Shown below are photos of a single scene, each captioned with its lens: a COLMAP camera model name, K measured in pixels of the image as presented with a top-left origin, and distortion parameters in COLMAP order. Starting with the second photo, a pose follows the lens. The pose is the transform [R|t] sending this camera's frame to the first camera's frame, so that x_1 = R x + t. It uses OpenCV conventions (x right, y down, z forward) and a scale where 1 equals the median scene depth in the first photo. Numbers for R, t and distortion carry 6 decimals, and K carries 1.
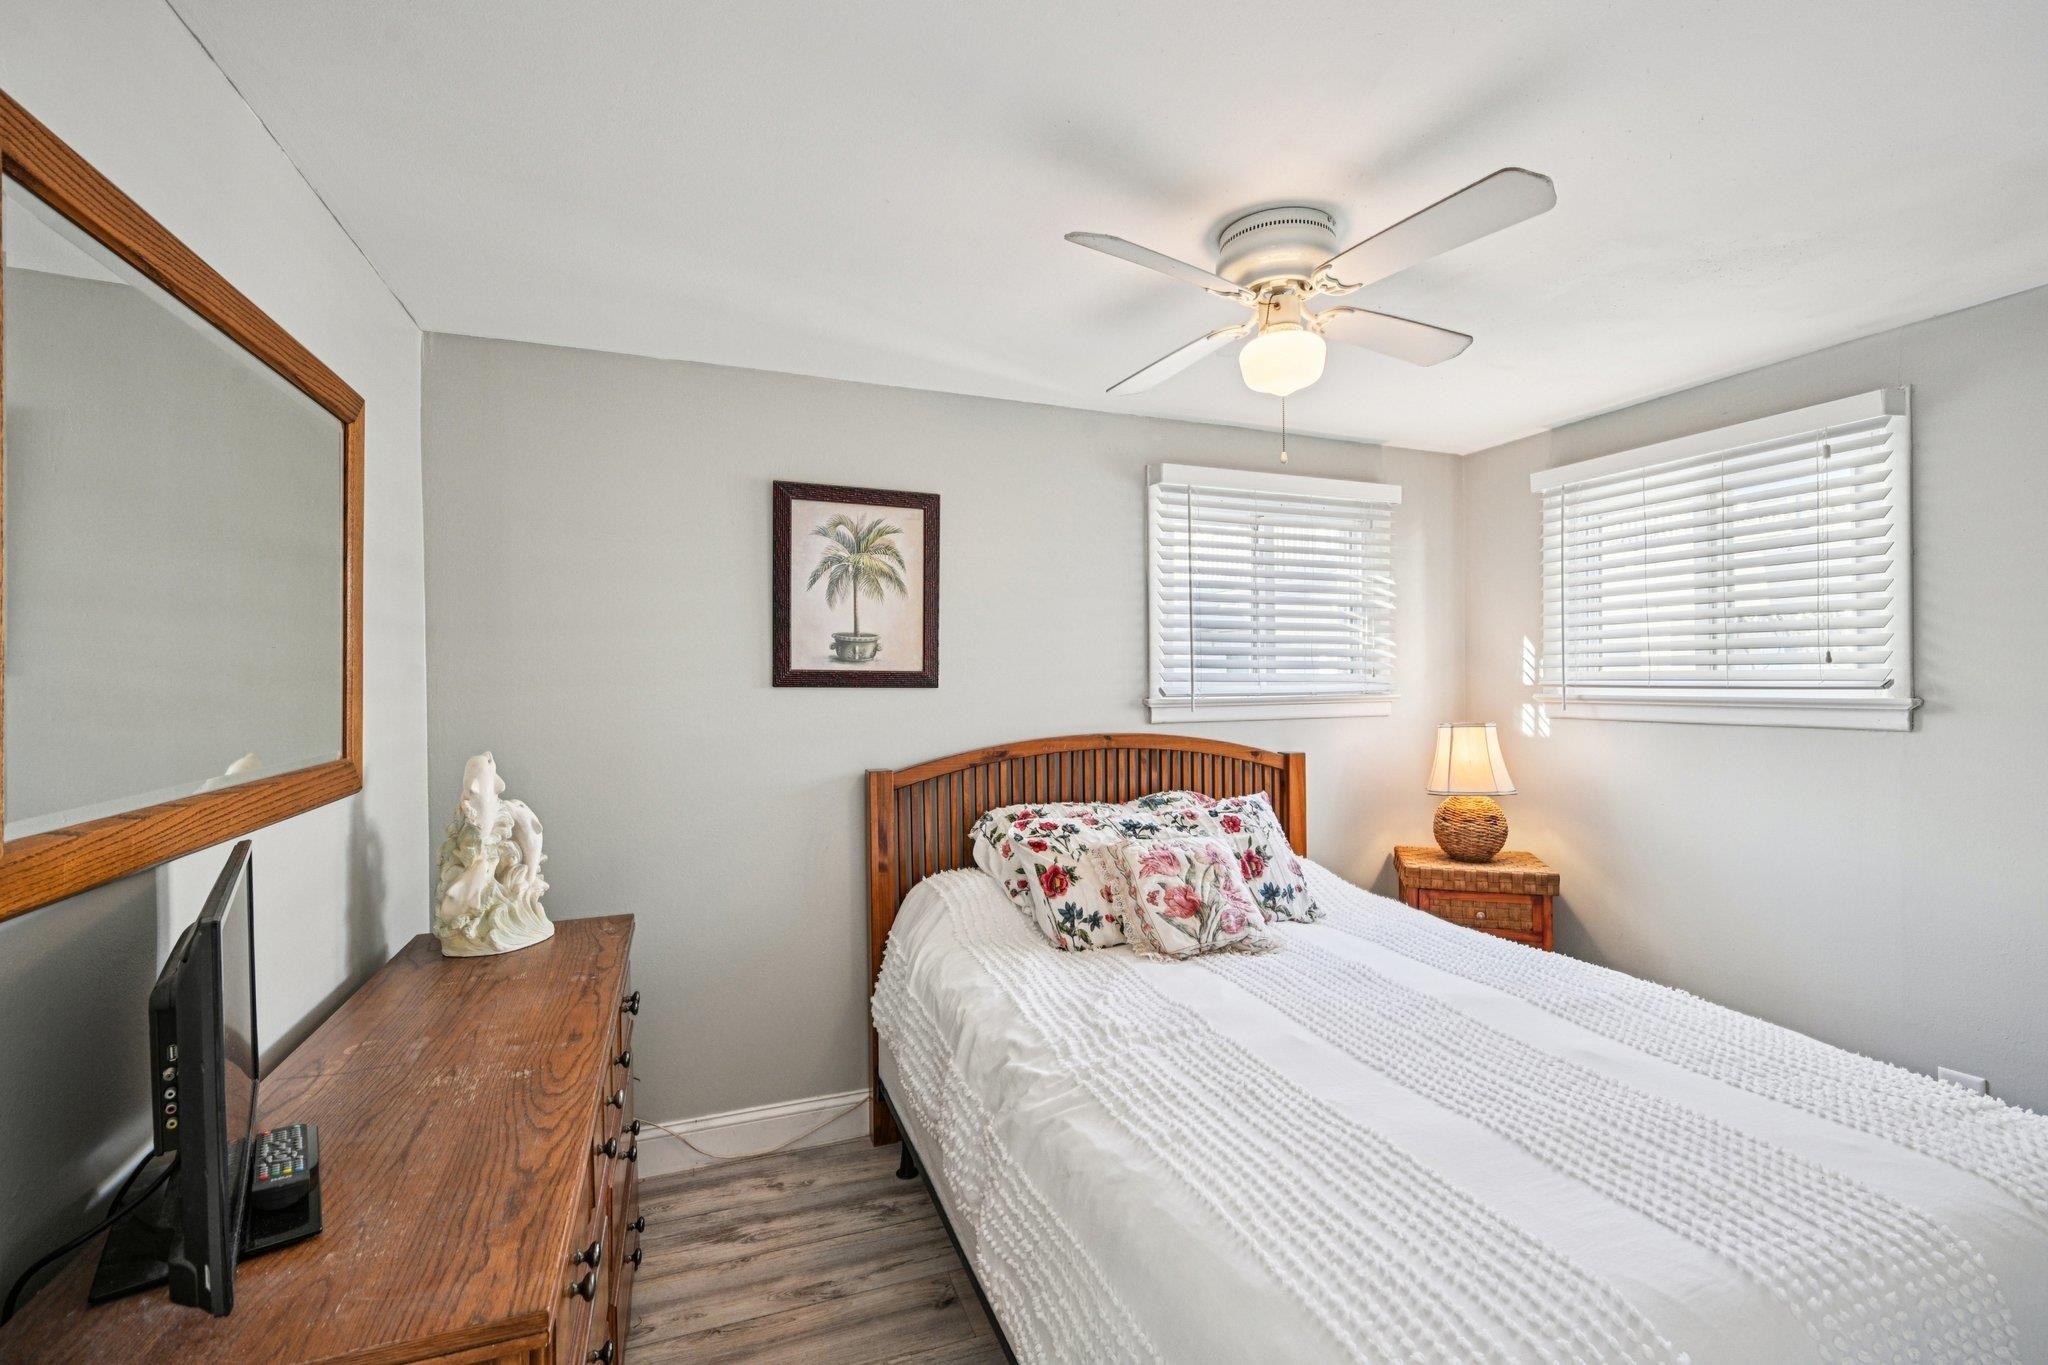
lens RADIAL K [[919.9, 0, 1027.4], [0, 919.9, 699.9], [0, 0, 1]] dist [0.001064, 0.000249]
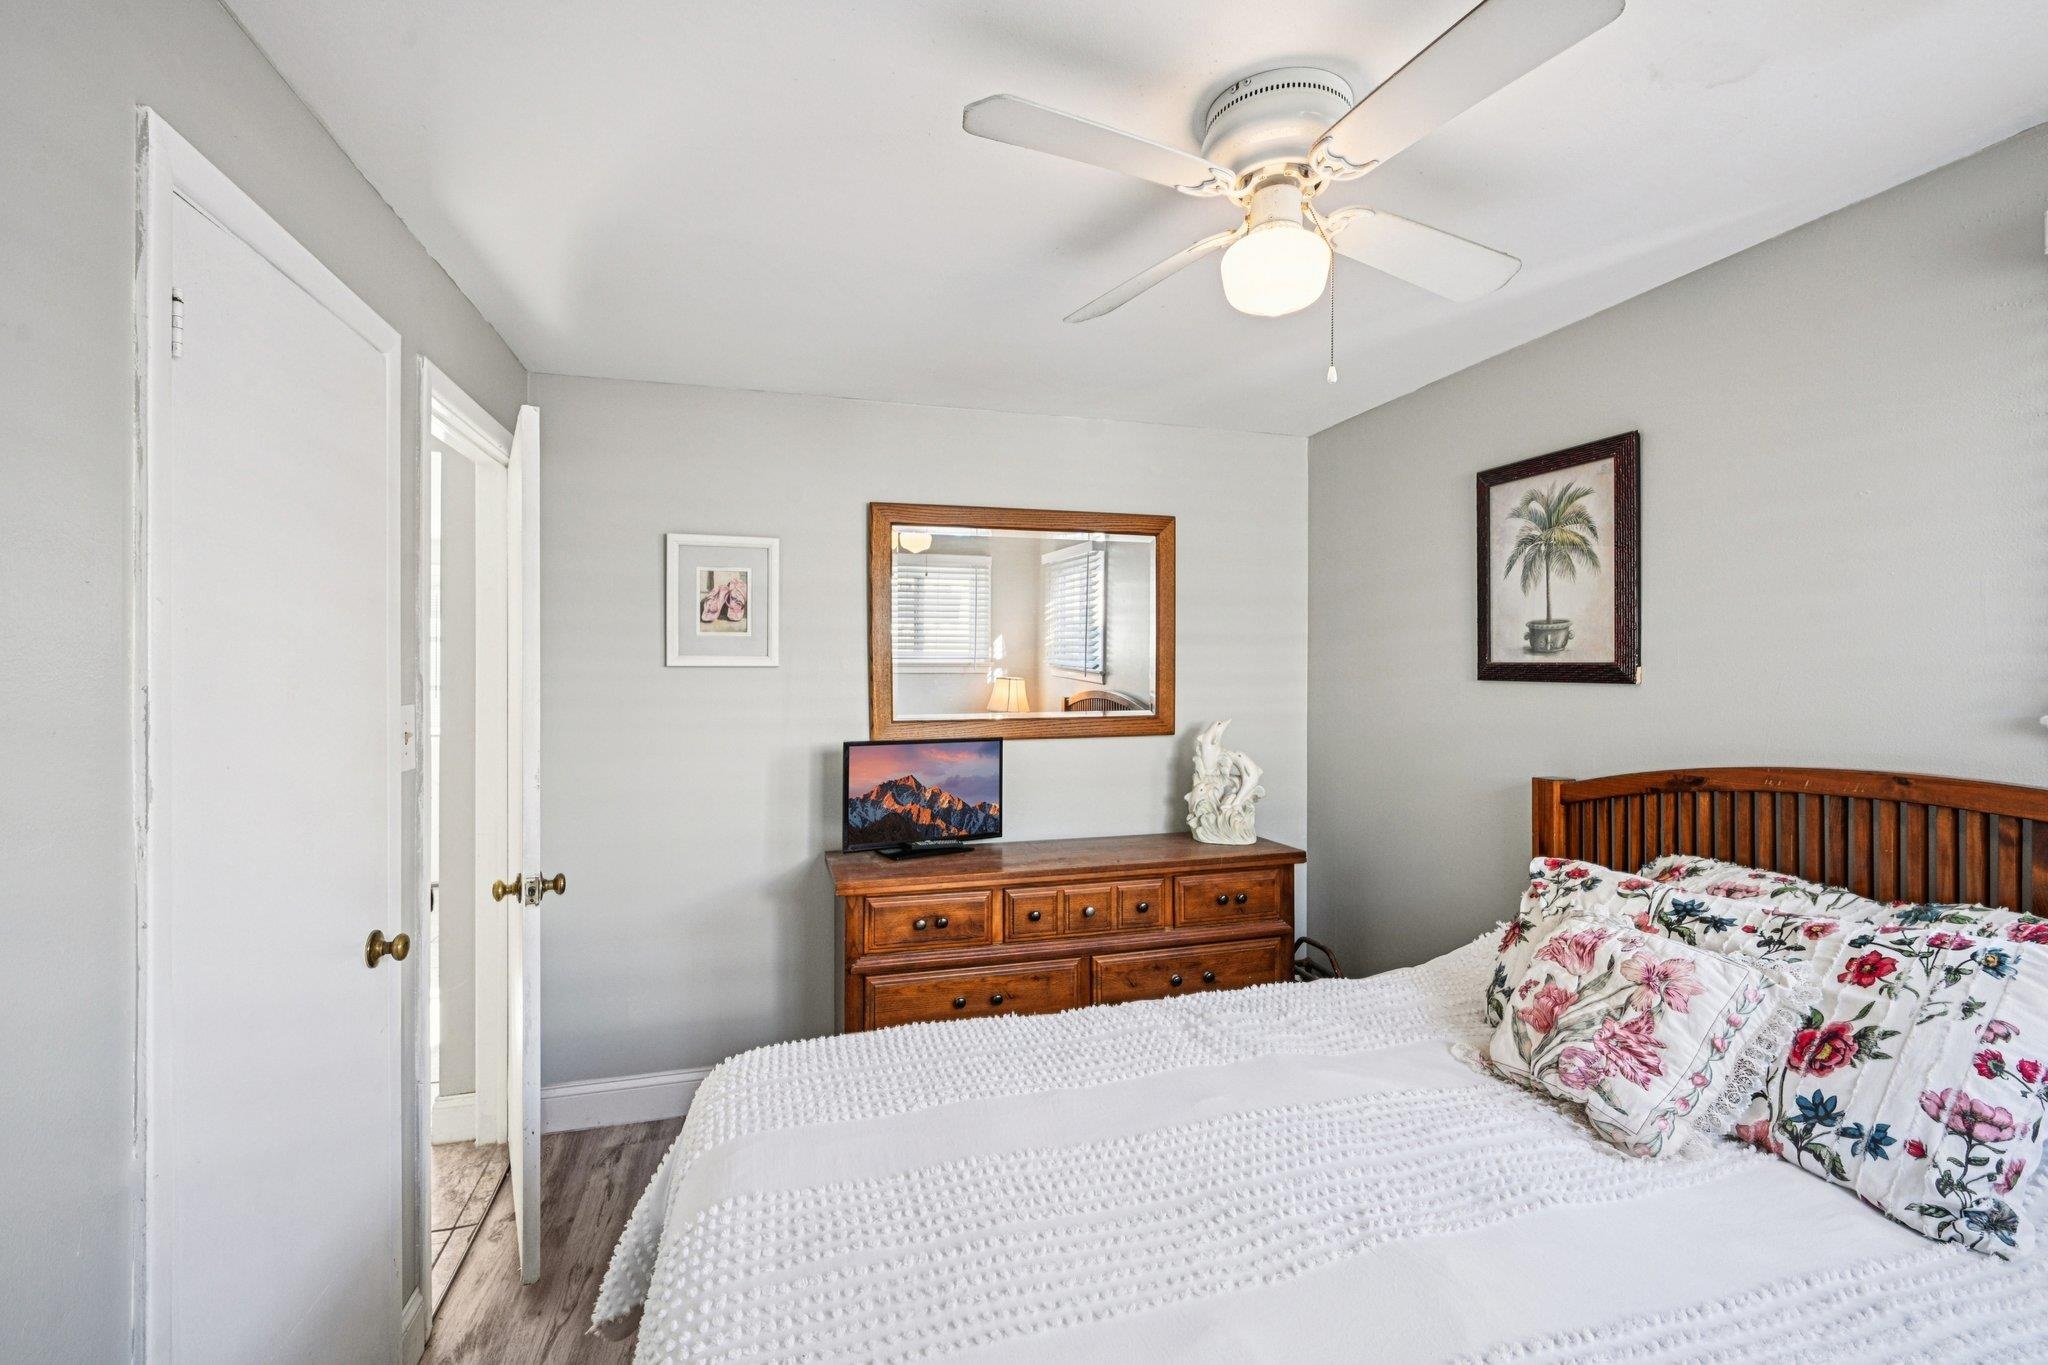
lens RADIAL K [[919.9, 0, 1027.4], [0, 919.9, 699.9], [0, 0, 1]] dist [0.001064, 0.000249]
pose [[-0.086917, 0.030033, -0.995763, 0.739970], [-0.031444, 0.998965, 0.032875, -0.009897], [0.995719, 0.034168, -0.085883, 0.589577]]
